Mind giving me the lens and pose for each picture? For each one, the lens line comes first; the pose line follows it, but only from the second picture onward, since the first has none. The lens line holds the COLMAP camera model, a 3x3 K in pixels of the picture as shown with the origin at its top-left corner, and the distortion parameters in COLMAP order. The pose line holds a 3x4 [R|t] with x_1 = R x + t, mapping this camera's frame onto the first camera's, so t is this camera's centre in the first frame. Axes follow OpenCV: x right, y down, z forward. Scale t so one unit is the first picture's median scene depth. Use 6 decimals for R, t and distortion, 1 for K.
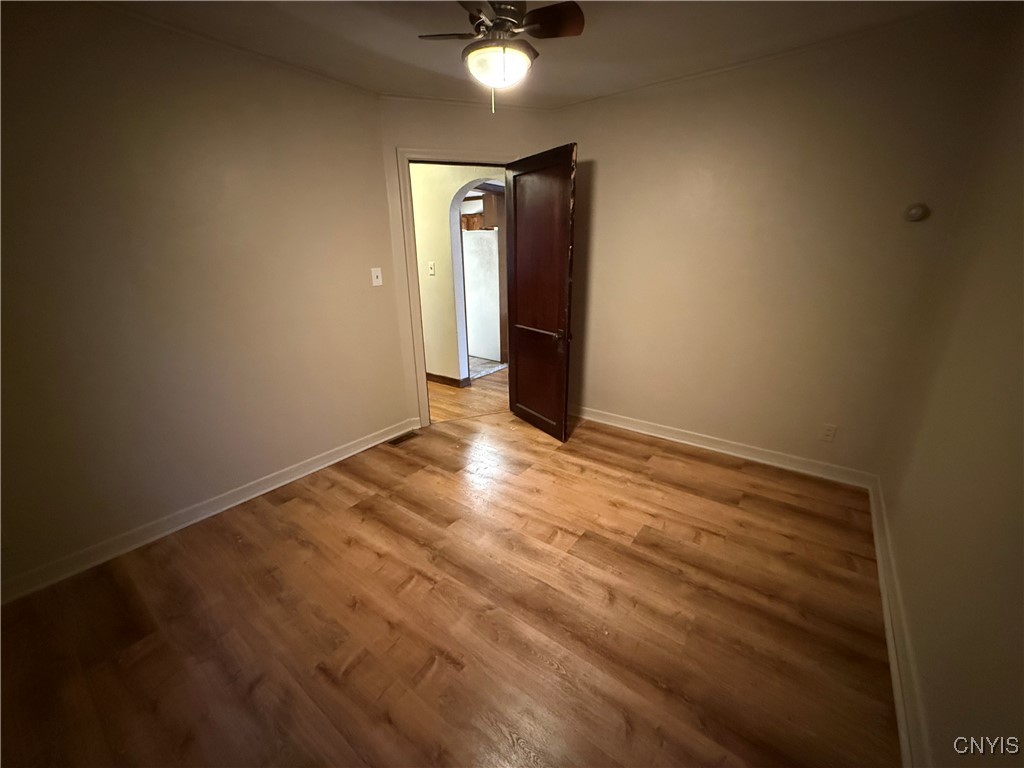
lens RADIAL K [[408.0, 0, 511.9], [0, 408.0, 383.9], [0, 0, 1]] dist [-0.000038, 0.000374]
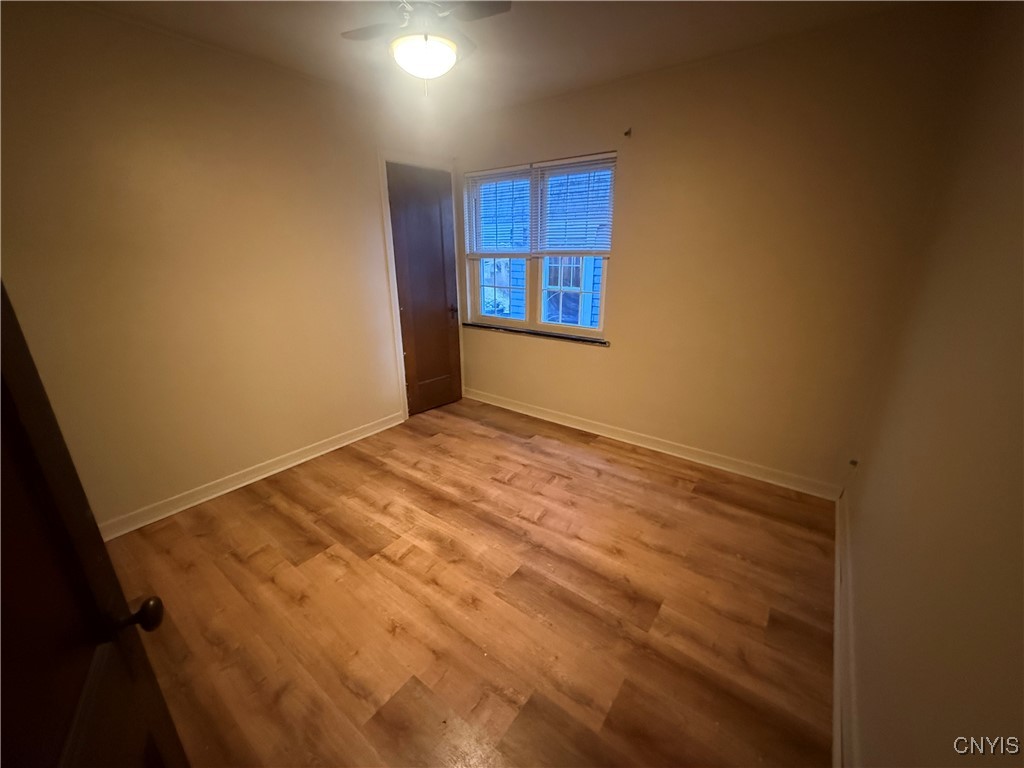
lens RADIAL K [[408.0, 0, 512.9], [0, 408.0, 386.7], [0, 0, 1]] dist [-0.000038, 0.000374]
pose [[-0.999740, 0.022392, 0.004274, -0.170972], [0.020542, 0.803649, 0.594749, -0.531802], [0.009883, 0.594683, -0.803900, 1.629567]]
